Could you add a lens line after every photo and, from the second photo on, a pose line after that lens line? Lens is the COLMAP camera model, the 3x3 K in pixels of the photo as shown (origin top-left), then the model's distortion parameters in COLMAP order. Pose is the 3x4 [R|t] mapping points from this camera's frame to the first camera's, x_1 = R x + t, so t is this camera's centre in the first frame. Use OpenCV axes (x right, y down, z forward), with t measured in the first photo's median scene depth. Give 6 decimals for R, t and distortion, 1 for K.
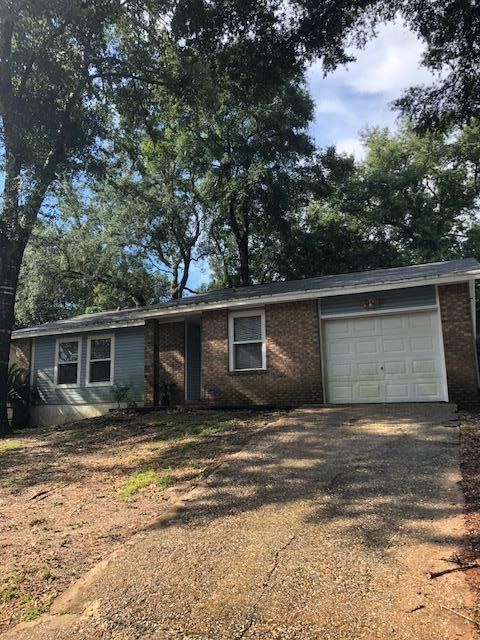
lens RADIAL K [[521.2, 0, 239.1], [0, 521.2, 320.8], [0, 0, 1]] dist [-0.012634, -0.020862]
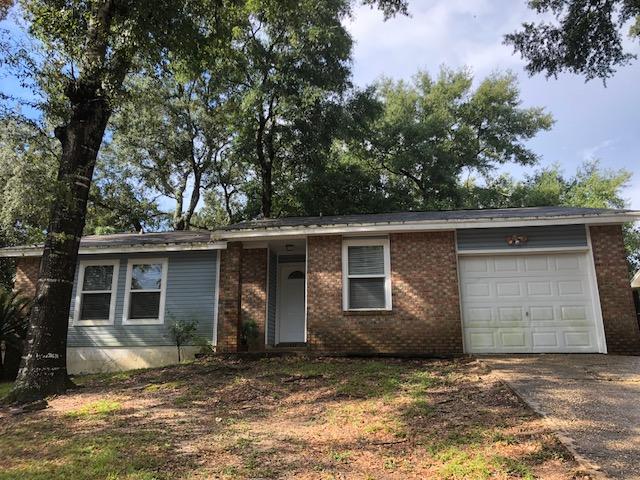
lens RADIAL K [[521.2, 0, 330.9], [0, 521.2, 225.8], [0, 0, 1]] dist [-0.012634, -0.020862]
pose [[0.961065, 0.085195, 0.262861, -0.265661], [-0.063143, 0.993825, -0.091246, 0.040199], [-0.269012, 0.071096, 0.960509, 0.209115]]
